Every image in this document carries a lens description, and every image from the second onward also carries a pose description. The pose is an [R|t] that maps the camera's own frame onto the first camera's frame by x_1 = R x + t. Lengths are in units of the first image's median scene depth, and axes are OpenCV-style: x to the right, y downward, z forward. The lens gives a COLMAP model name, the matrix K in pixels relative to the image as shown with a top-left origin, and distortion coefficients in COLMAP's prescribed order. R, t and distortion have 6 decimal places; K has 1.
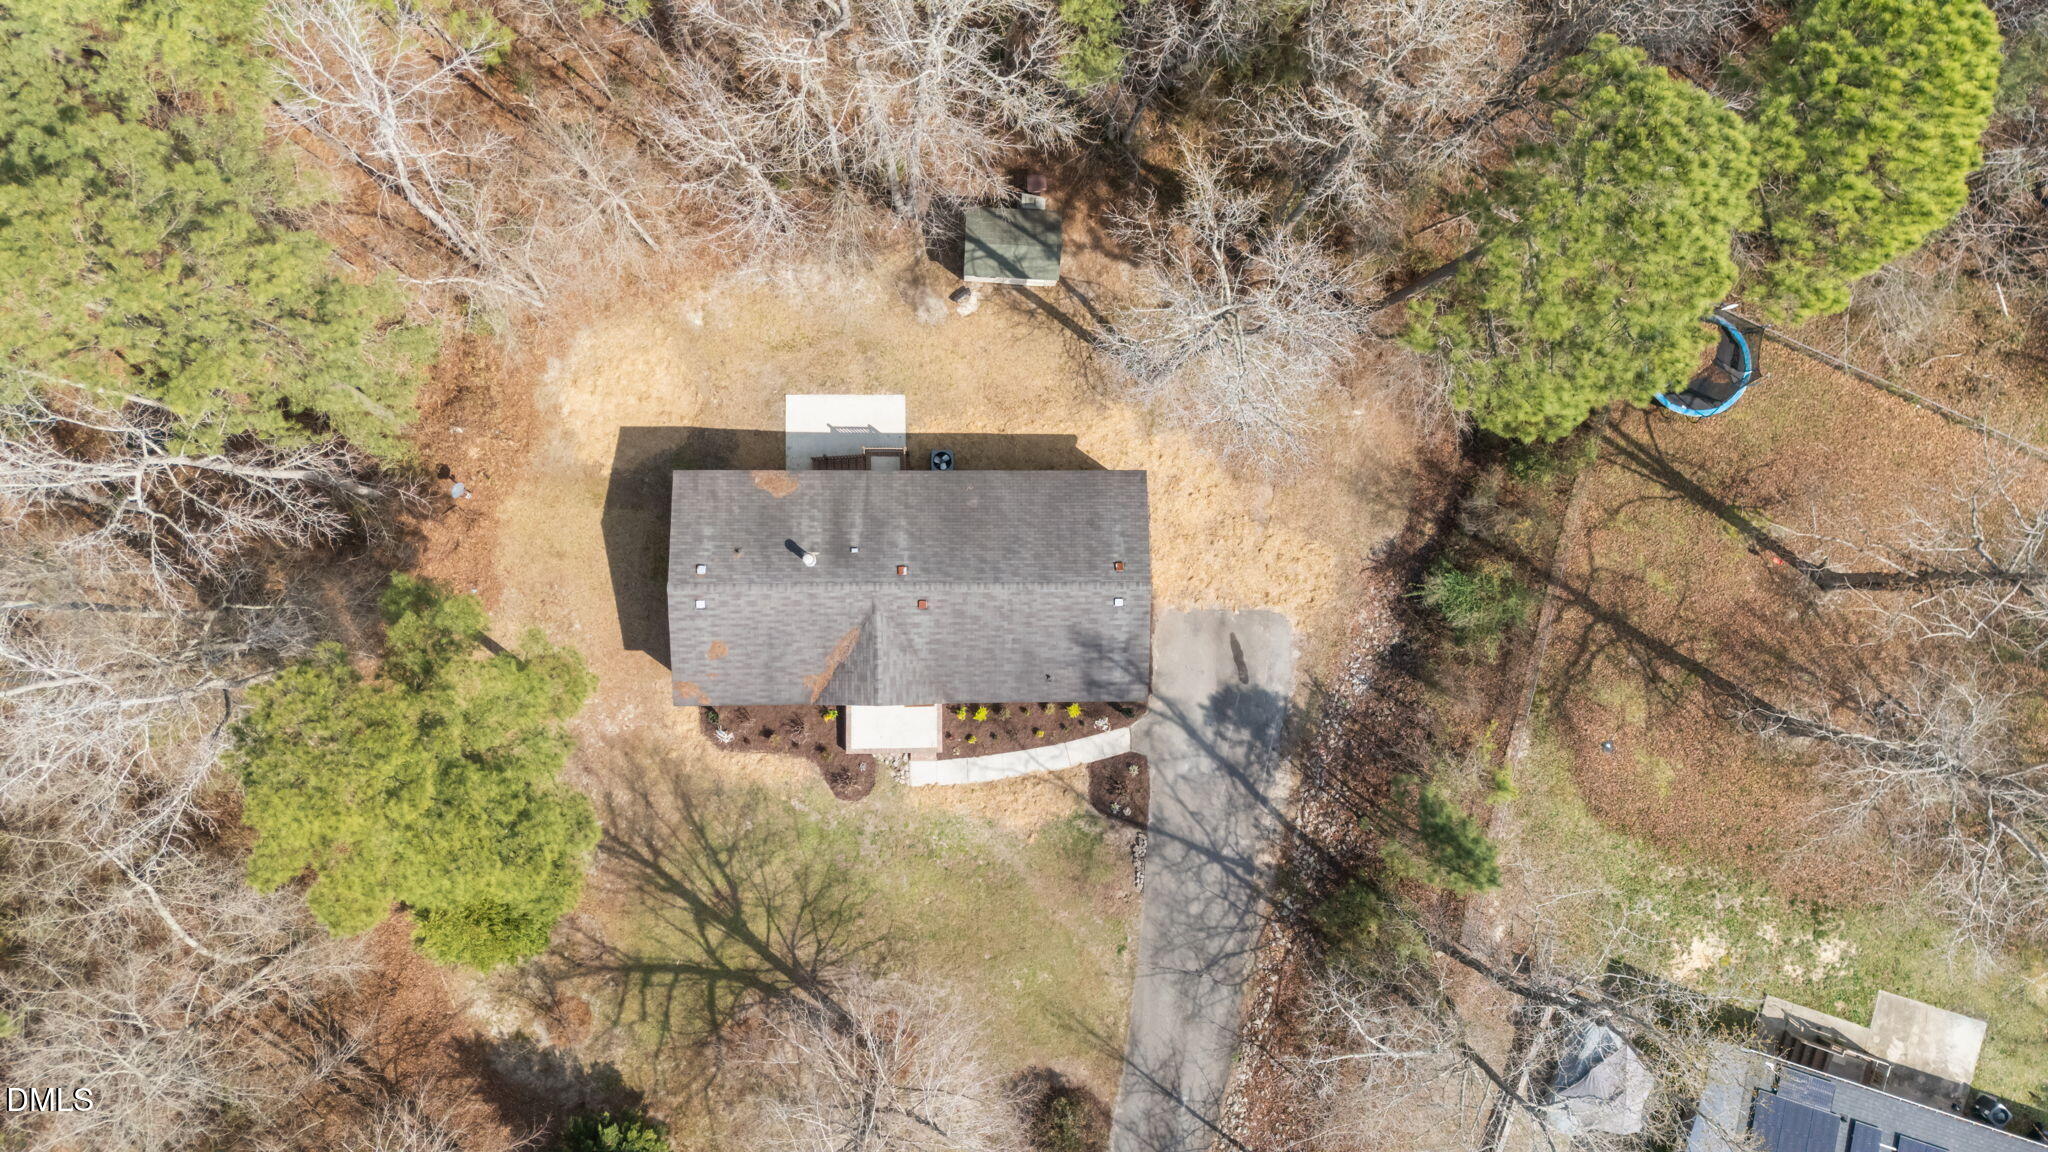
lens RADIAL K [[1496.6, 0, 1008.5], [0, 1496.6, 581.0], [0, 0, 1]] dist [0.083636, -0.078678]
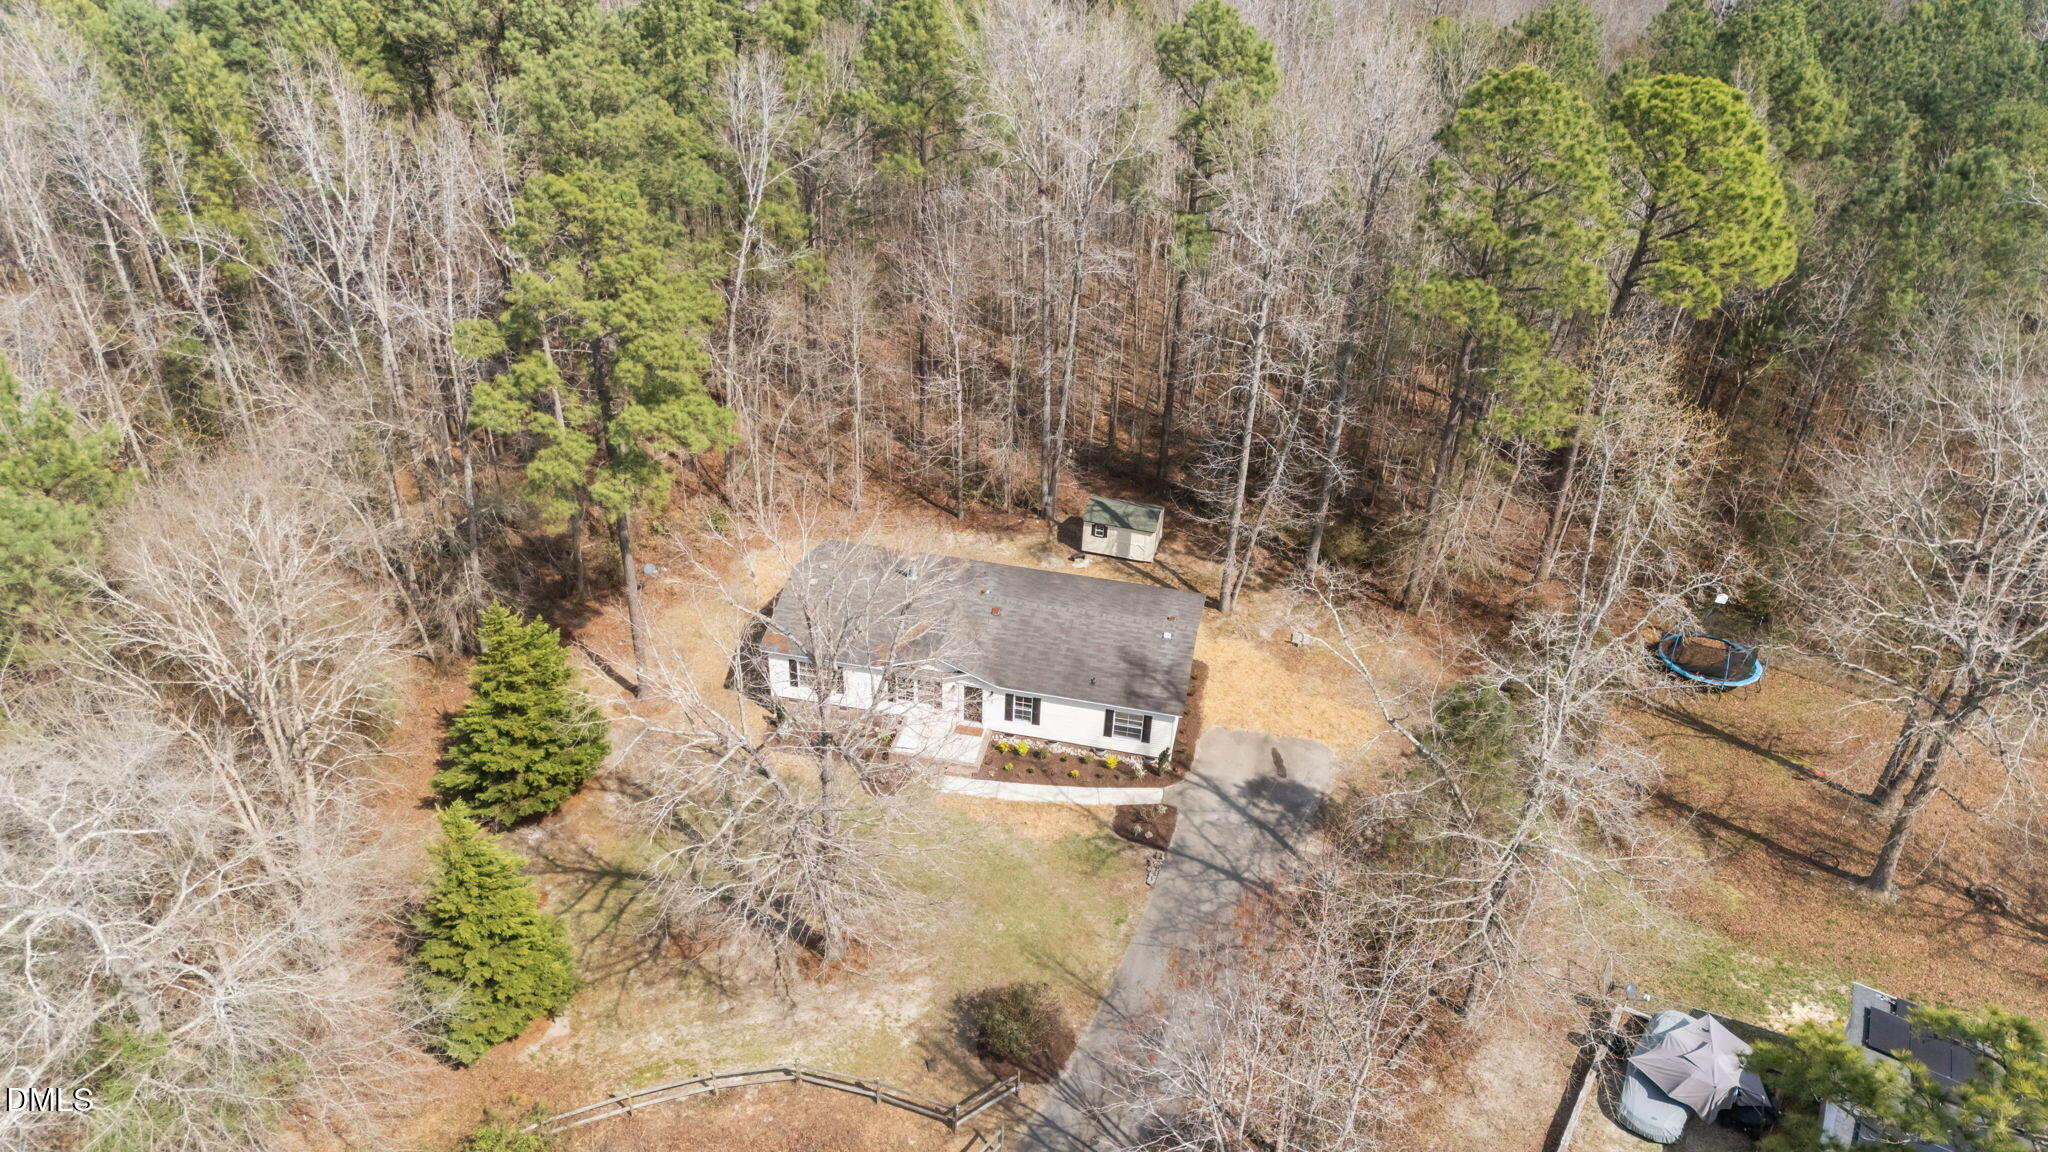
lens RADIAL K [[1496.6, 0, 1008.5], [0, 1496.6, 581.0], [0, 0, 1]] dist [0.083636, -0.078678]
pose [[0.975271, 0.113838, -0.189438, 0.155679], [-0.220574, 0.555209, -0.801929, 0.859183], [0.013888, 0.823883, 0.566589, 0.312945]]
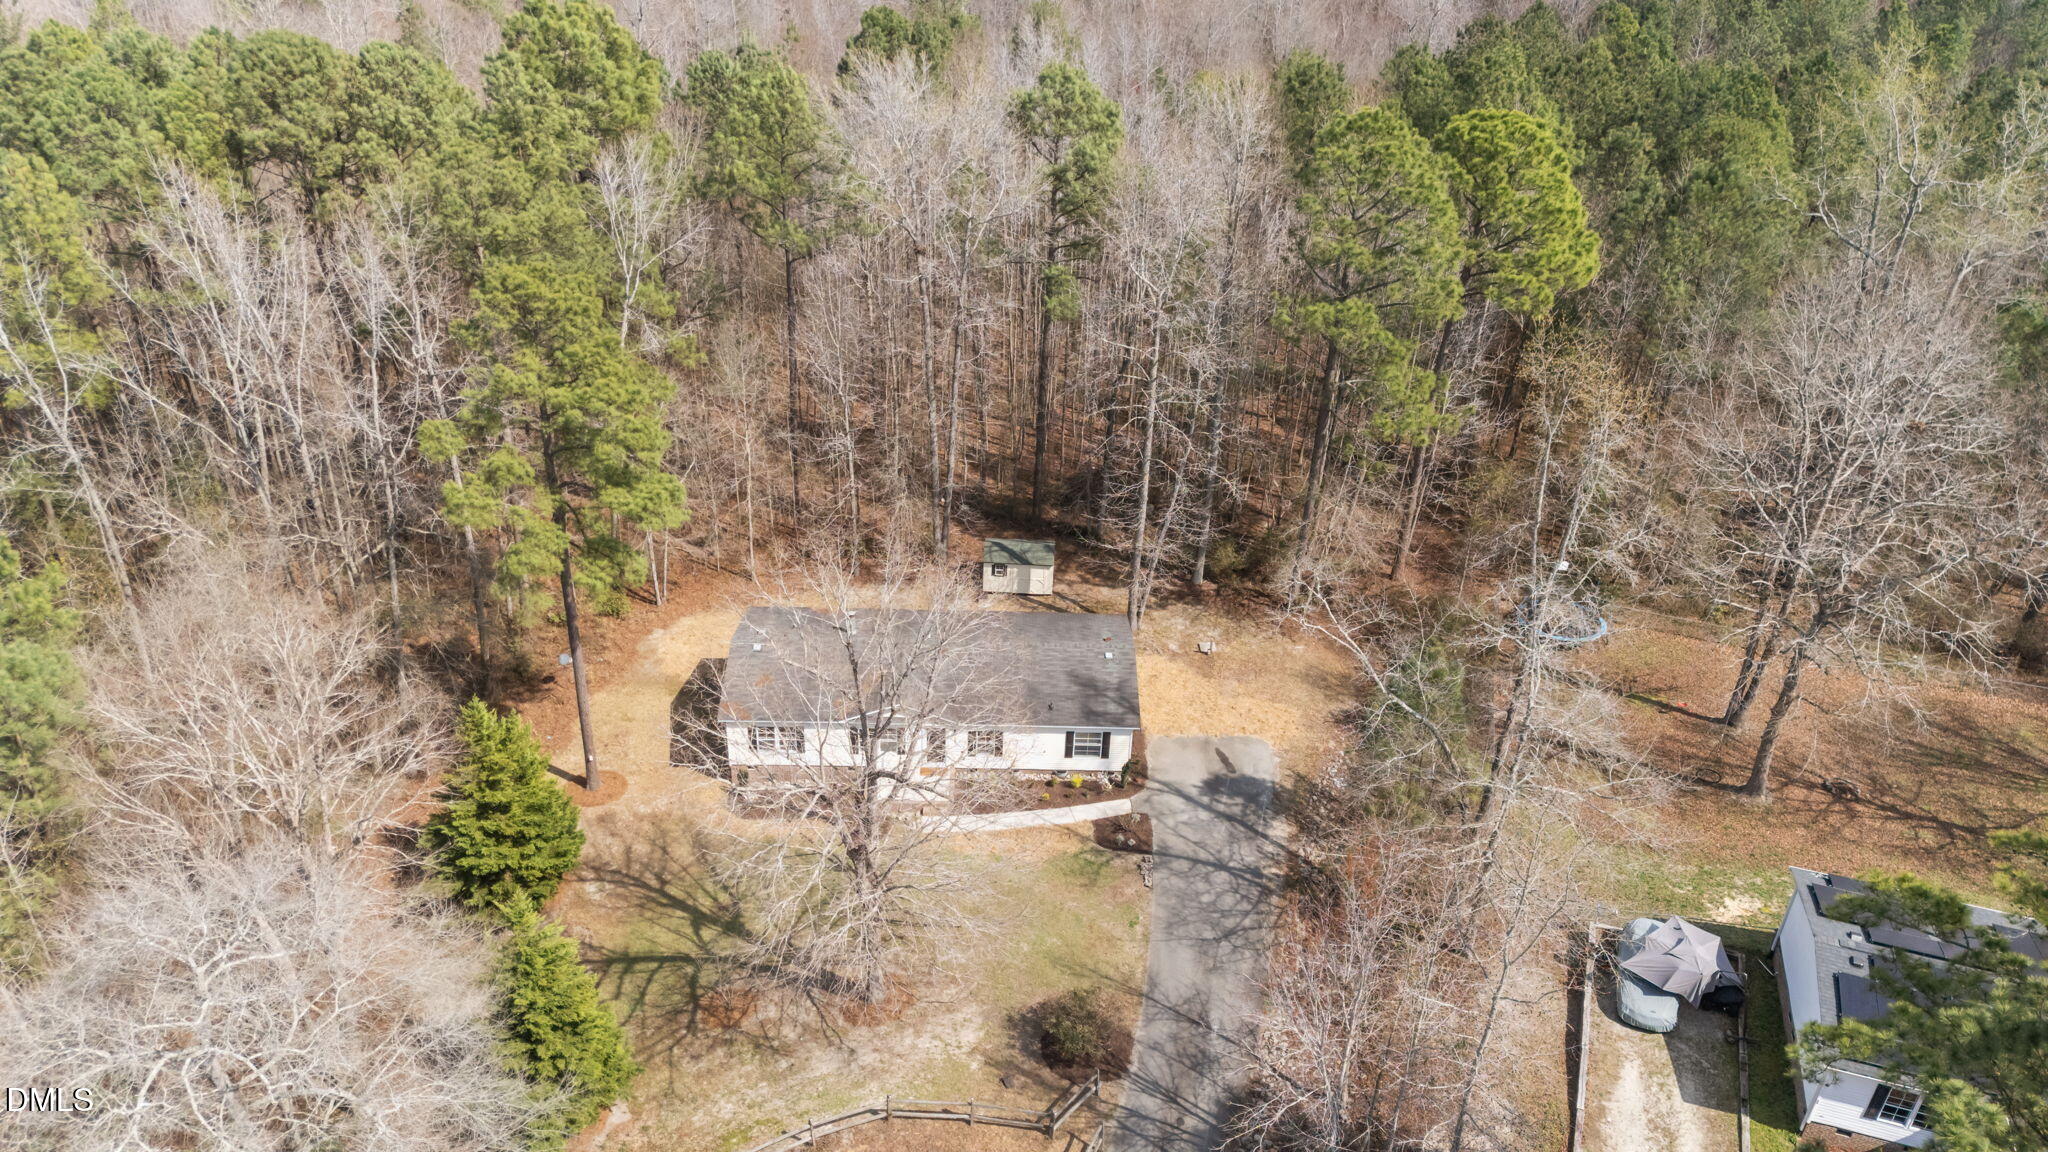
lens RADIAL K [[1496.6, 0, 1008.5], [0, 1496.6, 581.0], [0, 0, 1]] dist [0.083636, -0.078678]
pose [[0.999893, -0.008242, -0.012094, 0.008906], [-0.005819, 0.534363, -0.845235, 0.923847], [0.013429, 0.845215, 0.534258, 0.299637]]
